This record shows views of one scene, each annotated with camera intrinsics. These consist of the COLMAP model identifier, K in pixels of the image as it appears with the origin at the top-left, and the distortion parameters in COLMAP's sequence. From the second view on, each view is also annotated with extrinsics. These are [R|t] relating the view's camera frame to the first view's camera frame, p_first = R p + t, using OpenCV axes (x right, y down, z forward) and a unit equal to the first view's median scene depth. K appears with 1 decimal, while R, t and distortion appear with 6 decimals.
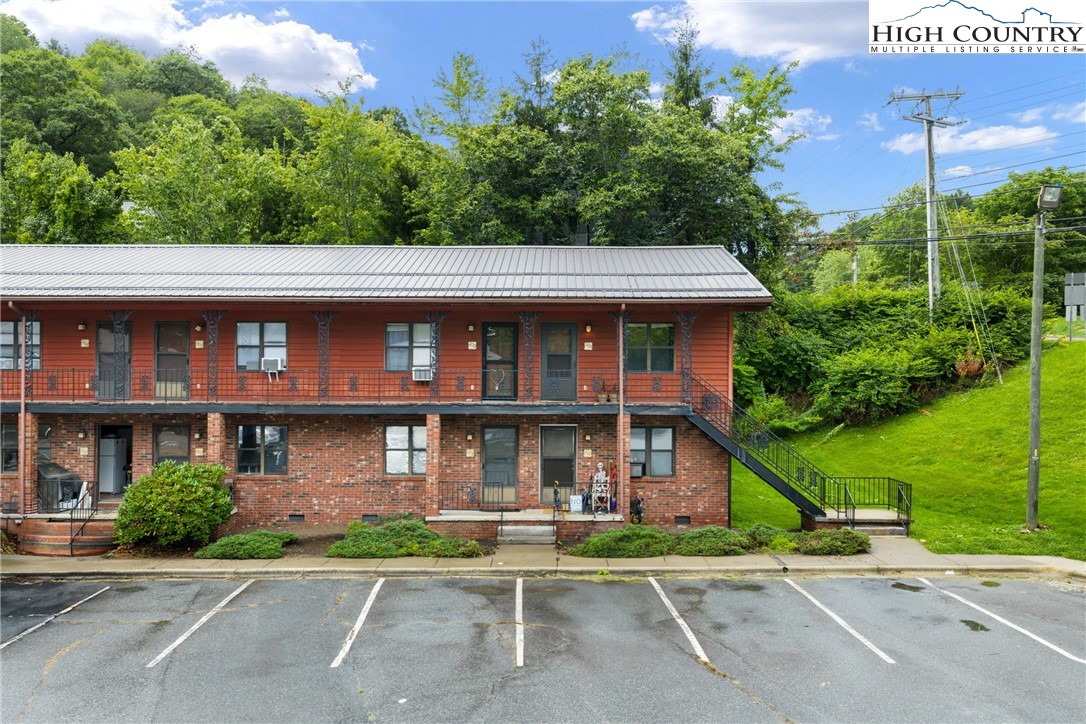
lens RADIAL K [[874.7, 0, 542.8], [0, 874.7, 365.3], [0, 0, 1]] dist [0.003614, -0.000599]
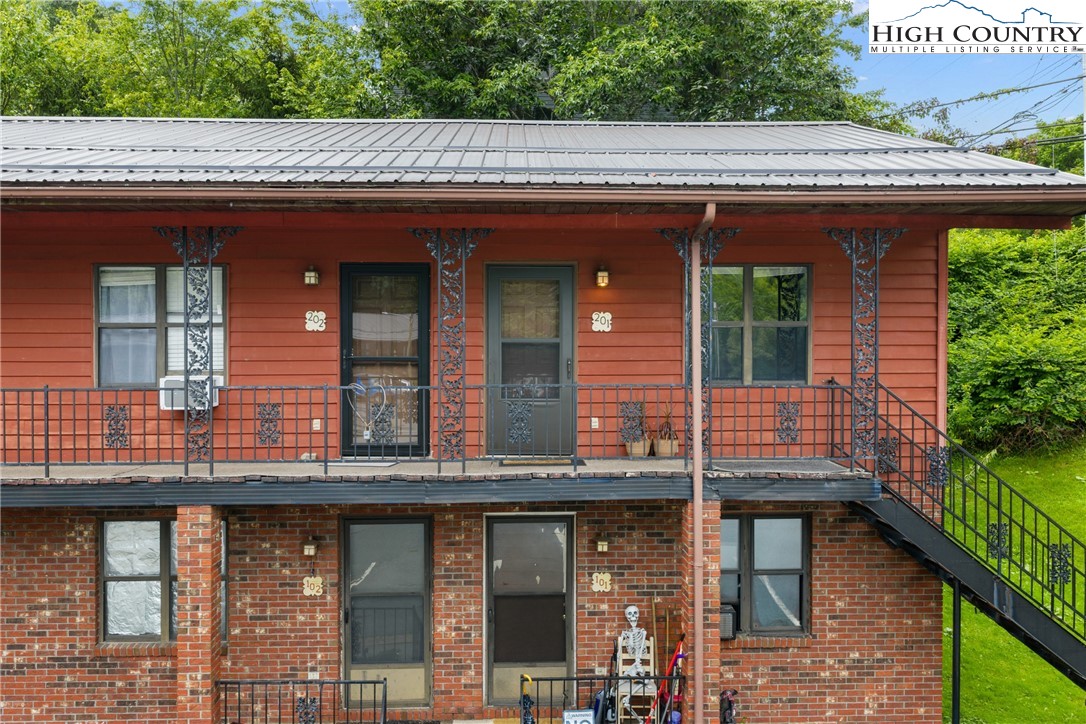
lens RADIAL K [[874.7, 0, 548.8], [0, 874.7, 362.1], [0, 0, 1]] dist [0.003614, -0.000599]
pose [[0.998342, -0.006003, 0.057239, 0.003674], [0.004771, 0.999755, 0.021629, -0.011932], [-0.057355, -0.021320, 0.998126, 0.590679]]
